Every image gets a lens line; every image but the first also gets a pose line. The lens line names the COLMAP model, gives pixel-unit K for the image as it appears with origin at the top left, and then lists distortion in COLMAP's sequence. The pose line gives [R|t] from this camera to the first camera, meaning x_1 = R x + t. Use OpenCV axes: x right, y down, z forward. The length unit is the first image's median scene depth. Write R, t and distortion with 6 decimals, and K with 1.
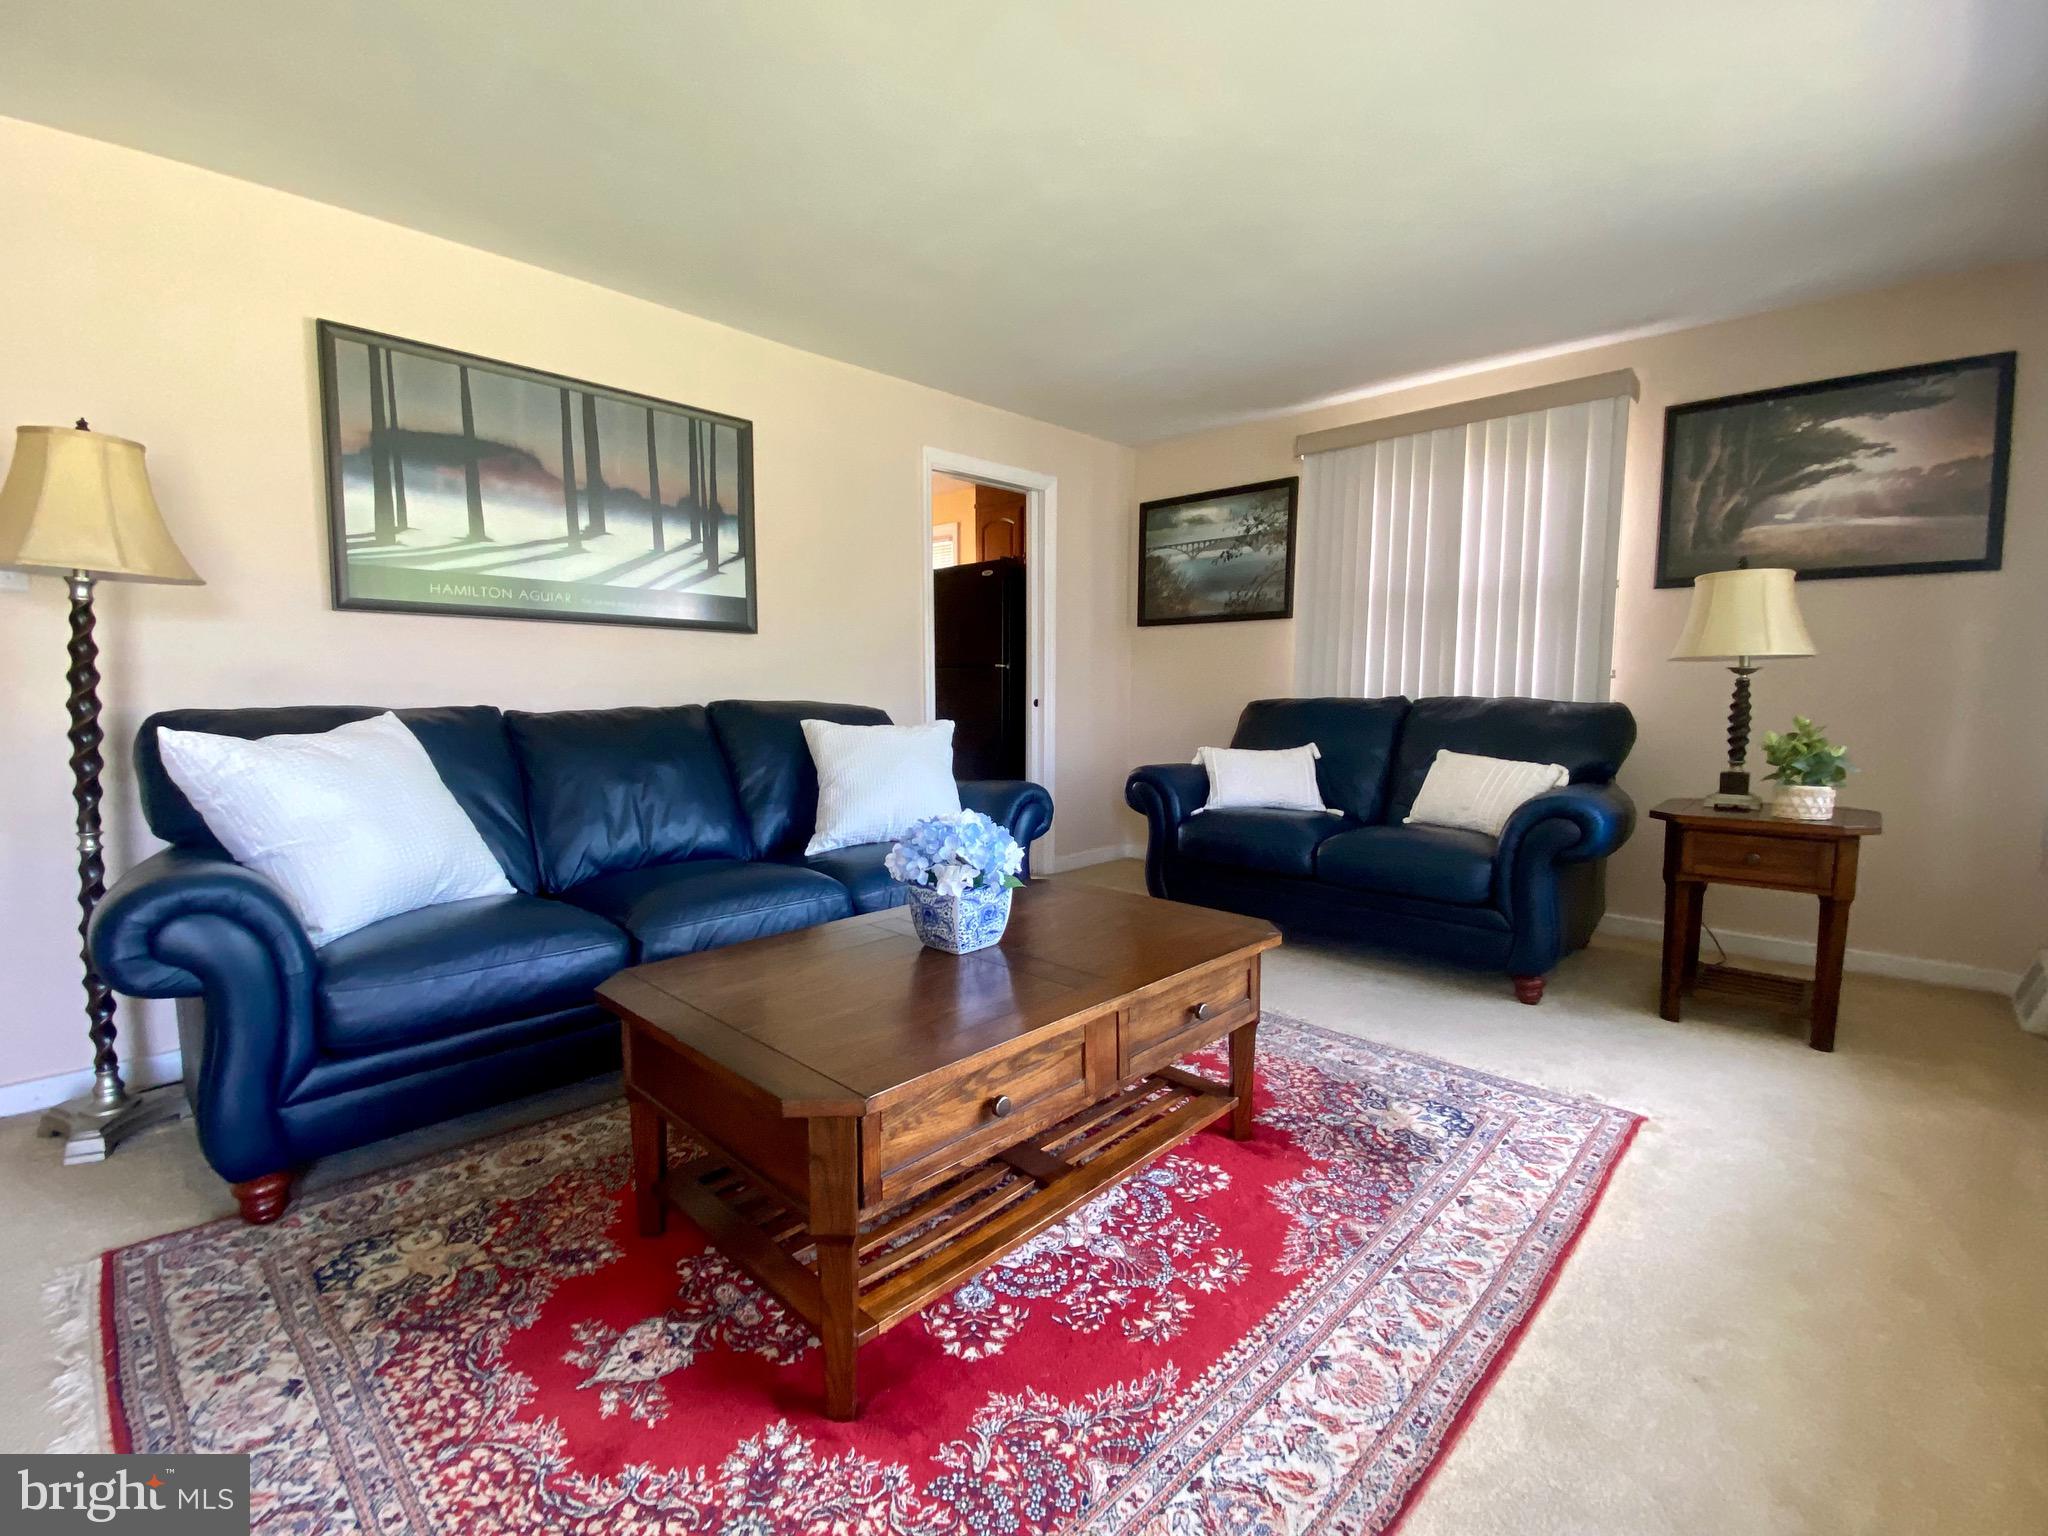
lens RADIAL K [[894.6, 0, 1022.7], [0, 894.6, 773.0], [0, 0, 1]] dist [0.016945, -0.019526]
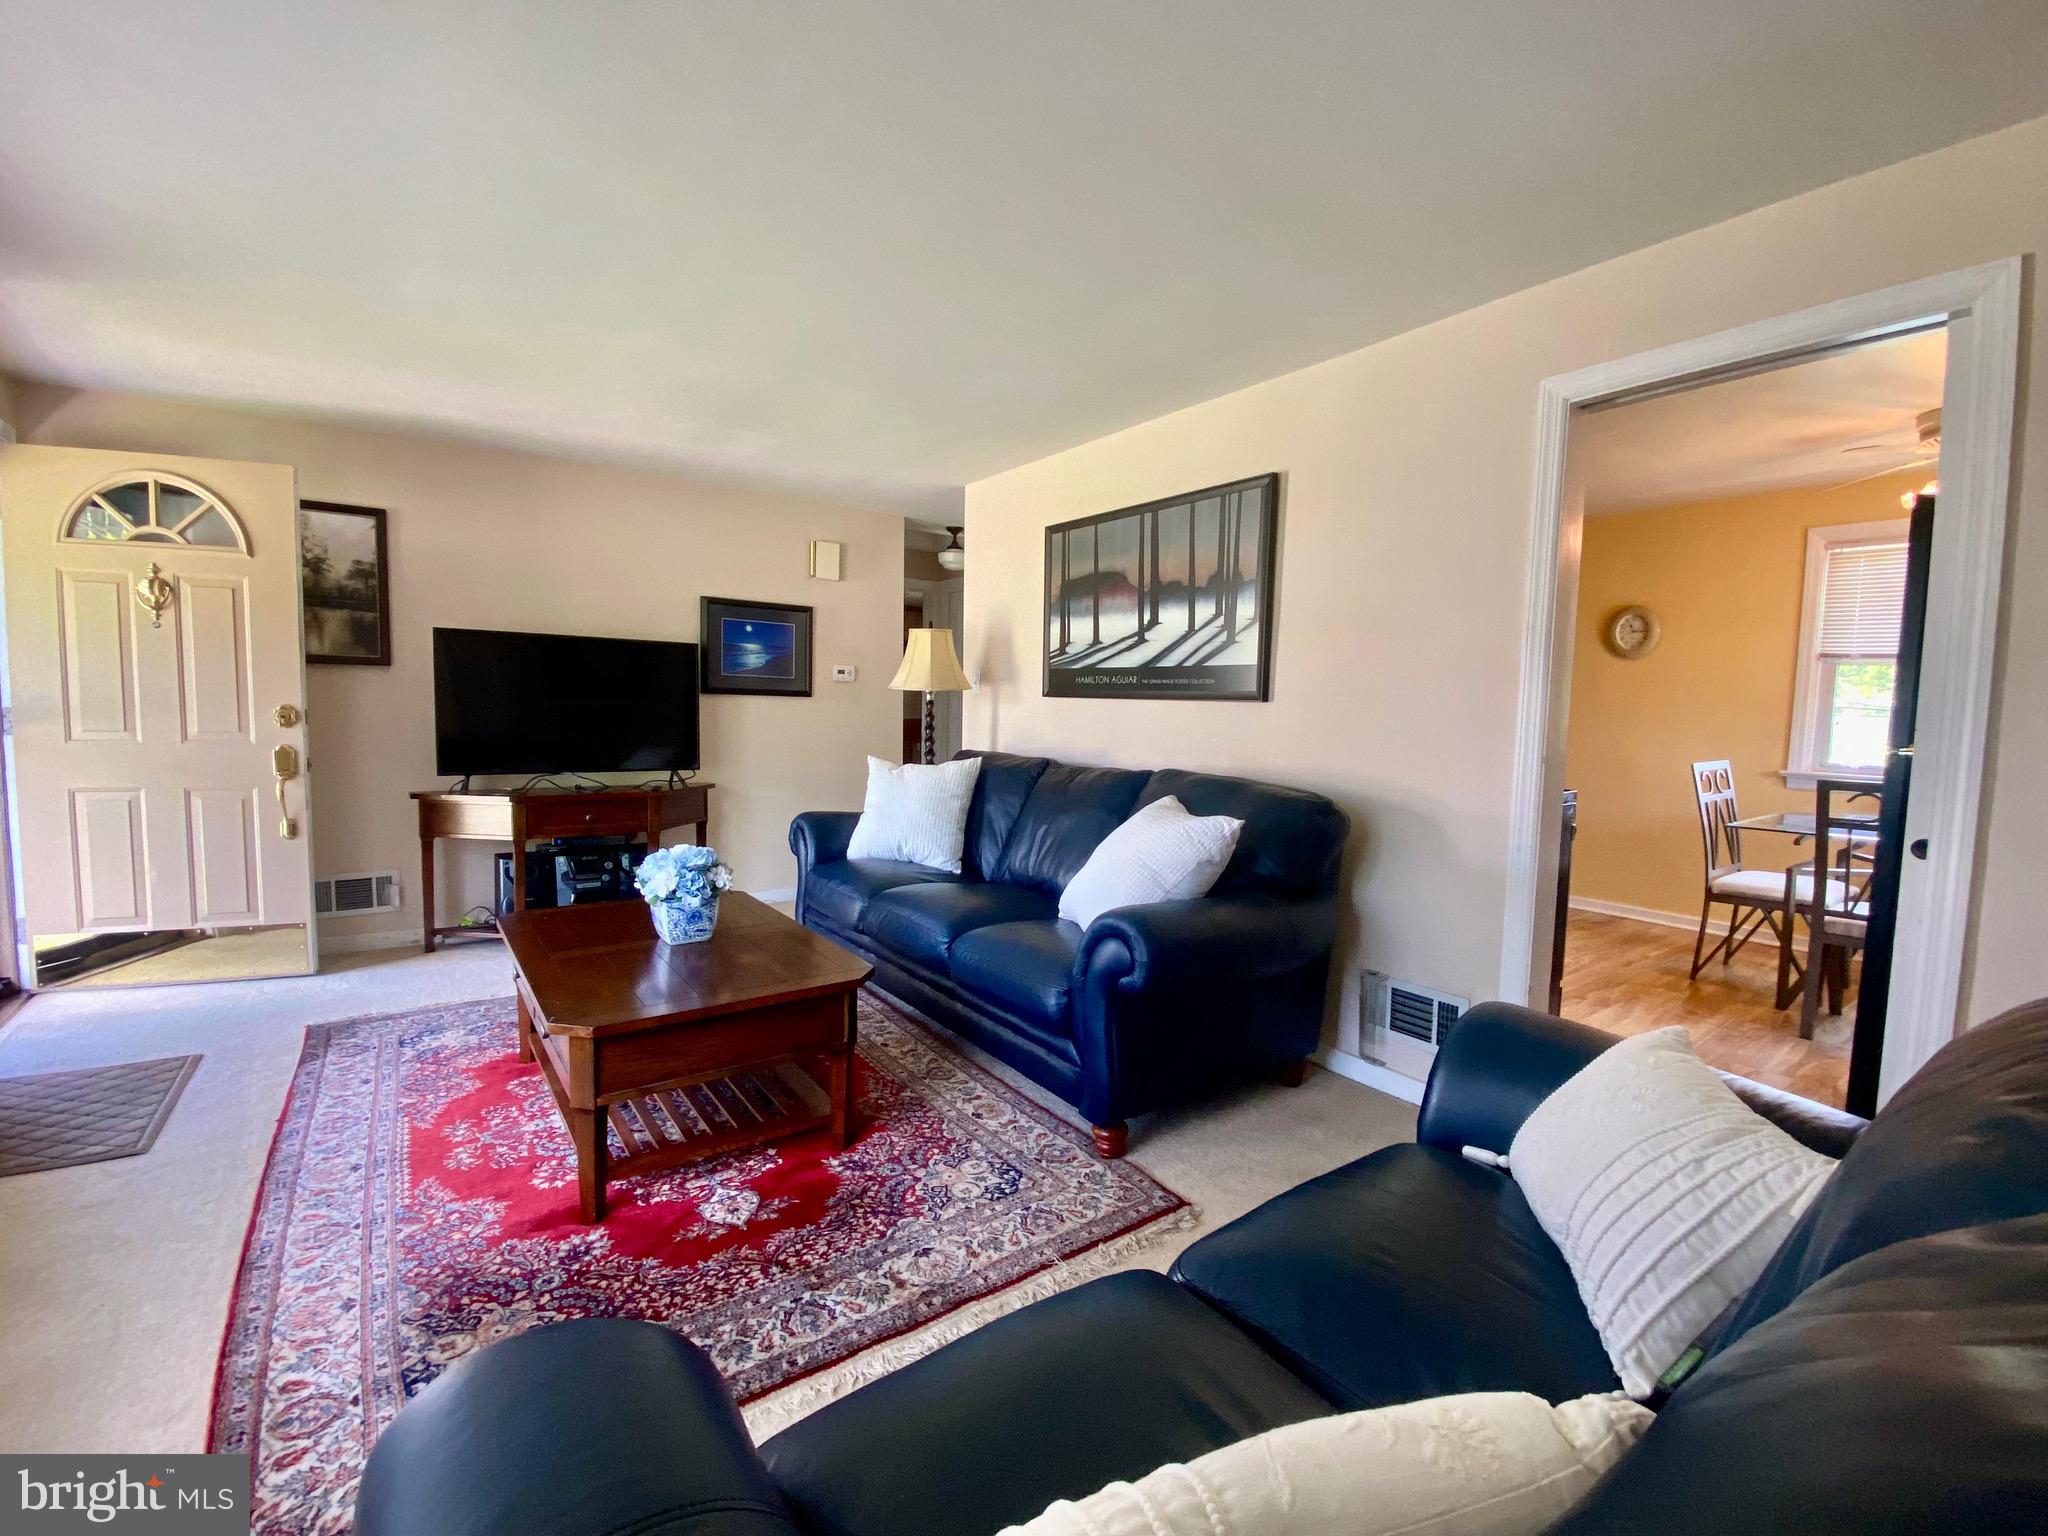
lens RADIAL K [[894.6, 0, 1022.7], [0, 894.6, 773.0], [0, 0, 1]] dist [0.016945, -0.019526]
pose [[-0.180131, 0.071905, -0.981011, 0.856423], [-0.112662, 0.989253, 0.093196, -0.186077], [0.977169, 0.127310, -0.170094, 1.214656]]
